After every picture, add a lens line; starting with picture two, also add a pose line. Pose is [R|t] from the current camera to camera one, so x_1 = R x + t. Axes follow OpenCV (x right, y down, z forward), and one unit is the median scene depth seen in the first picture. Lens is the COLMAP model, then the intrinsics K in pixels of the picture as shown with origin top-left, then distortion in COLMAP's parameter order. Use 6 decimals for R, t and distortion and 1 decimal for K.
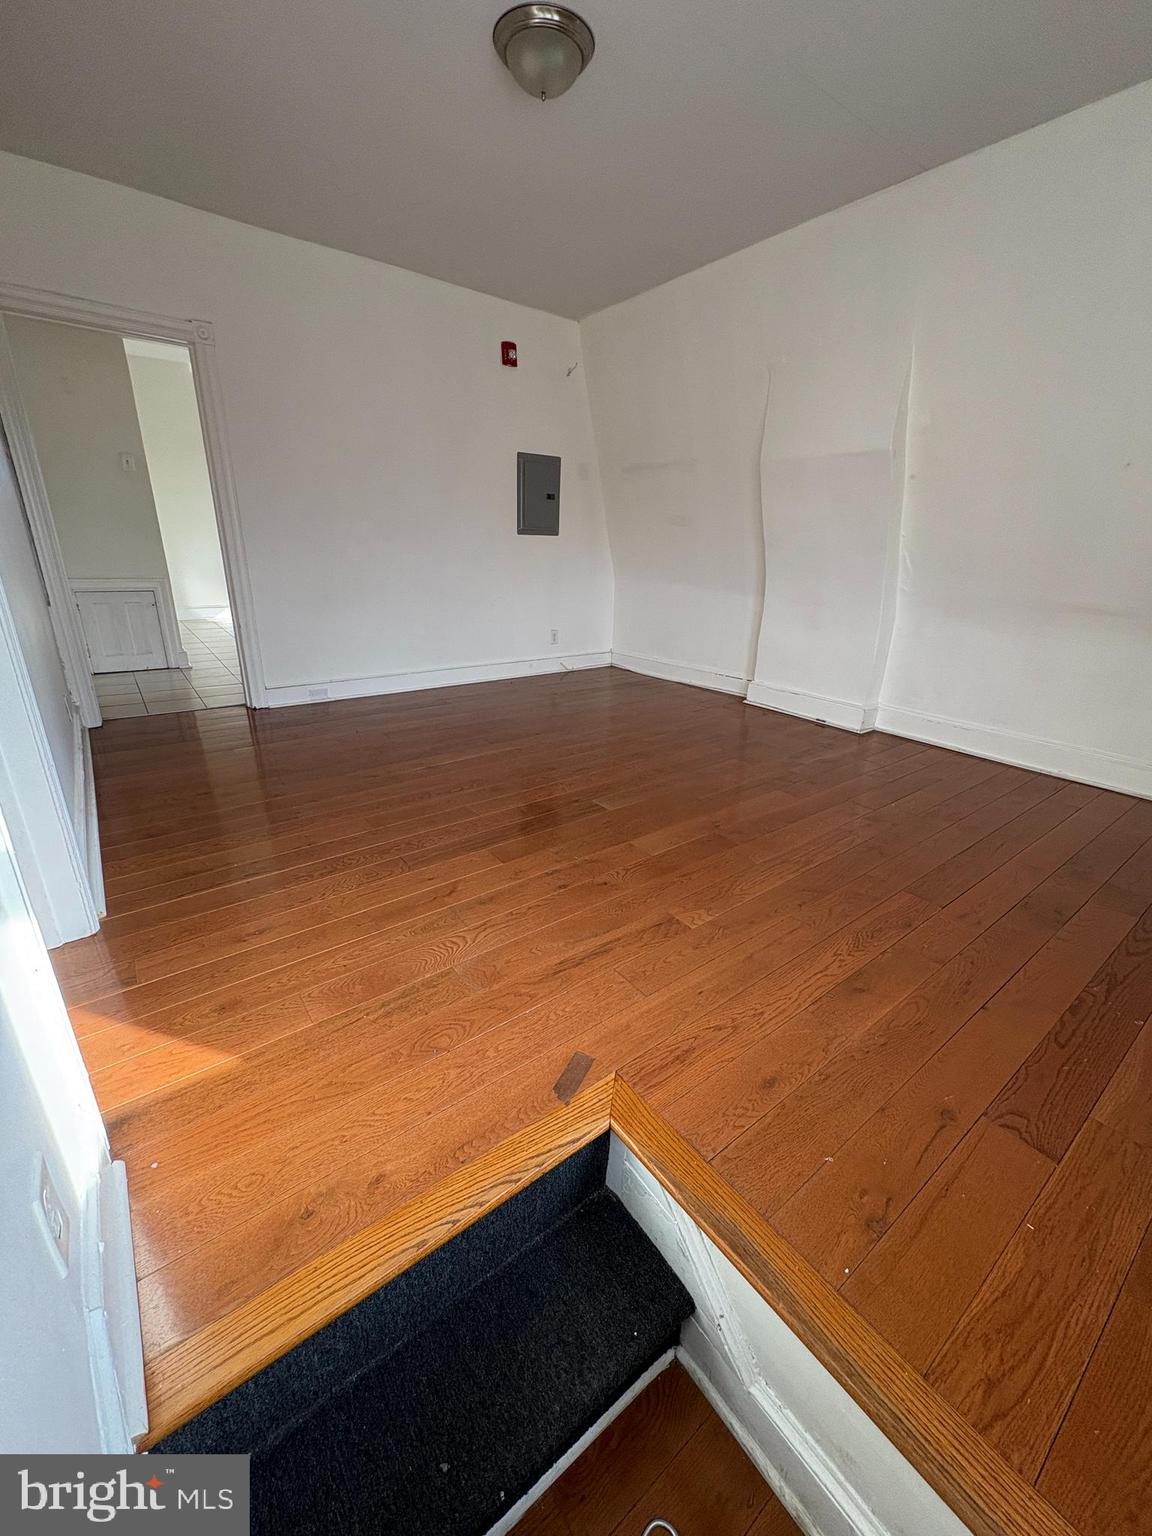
lens RADIAL K [[618.4, 0, 578.8], [0, 618.4, 768.7], [0, 0, 1]] dist [0.001237, 0.000363]
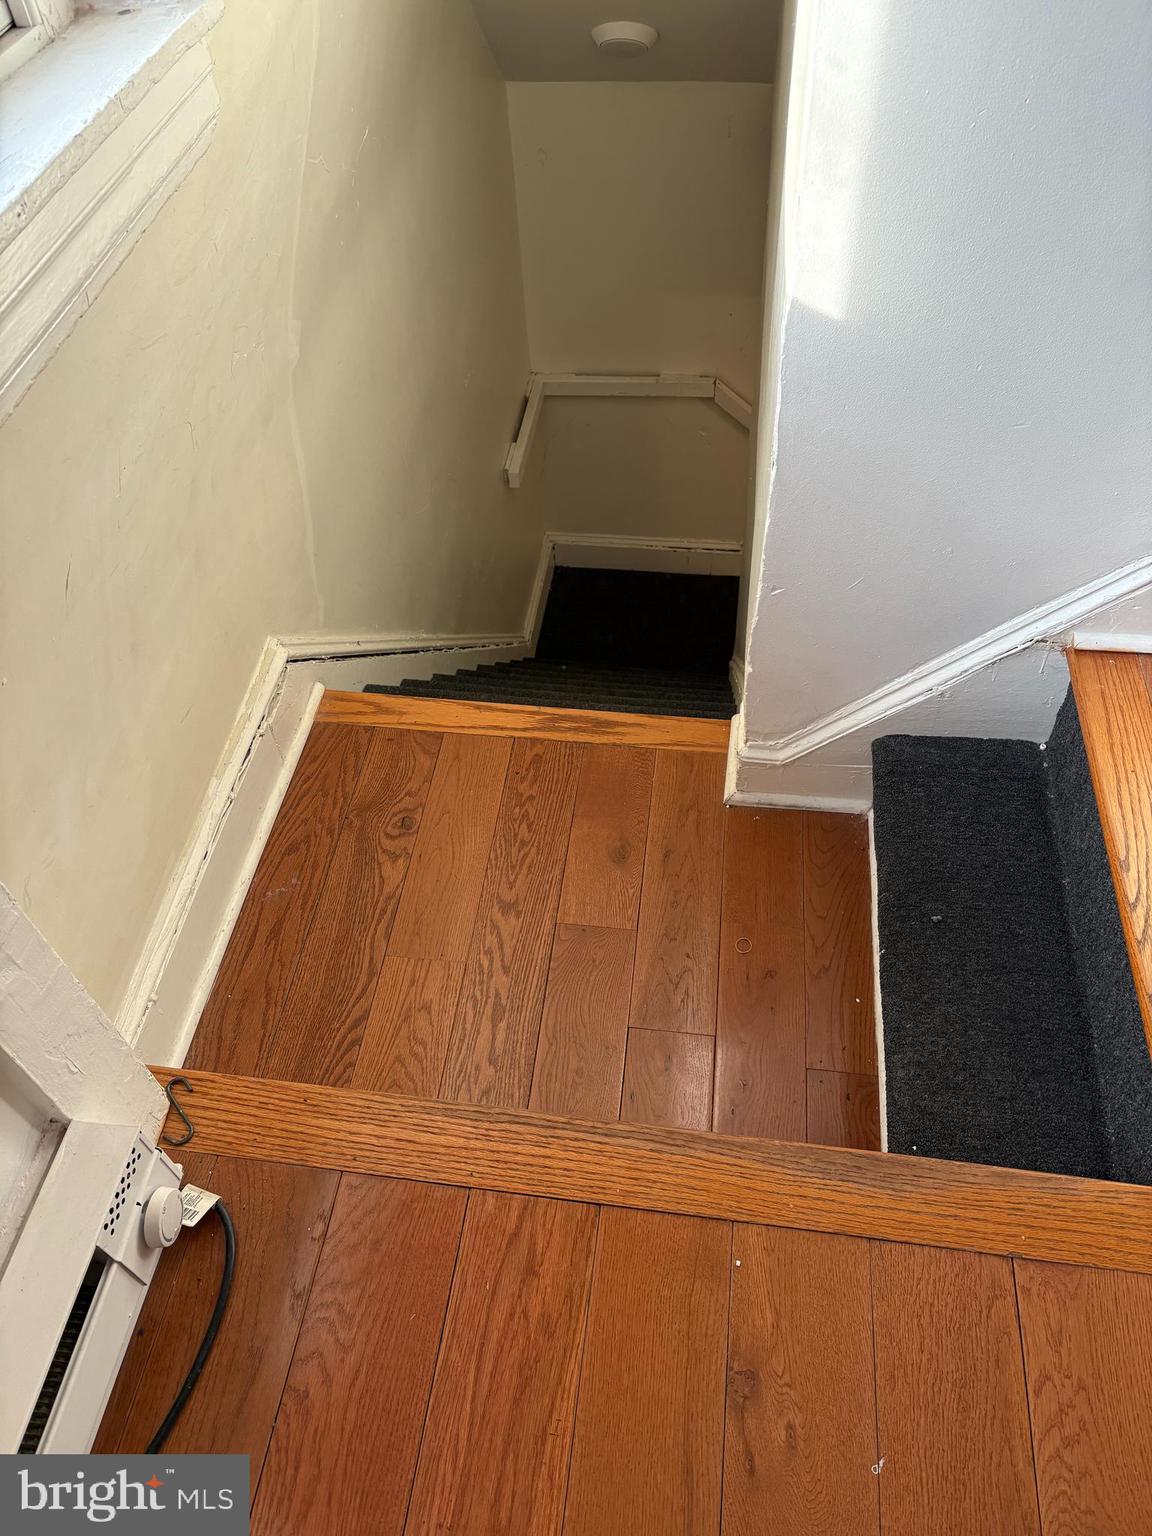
lens RADIAL K [[1148.9, 0, 564.9], [0, 1148.9, 769.3], [0, 0, 1]] dist [0.065720, -0.096342]
pose [[-0.708524, 0.541608, -0.452388, 0.879250], [-0.220919, 0.438603, 0.871104, -0.378838], [0.670215, 0.717139, -0.191109, 0.830444]]
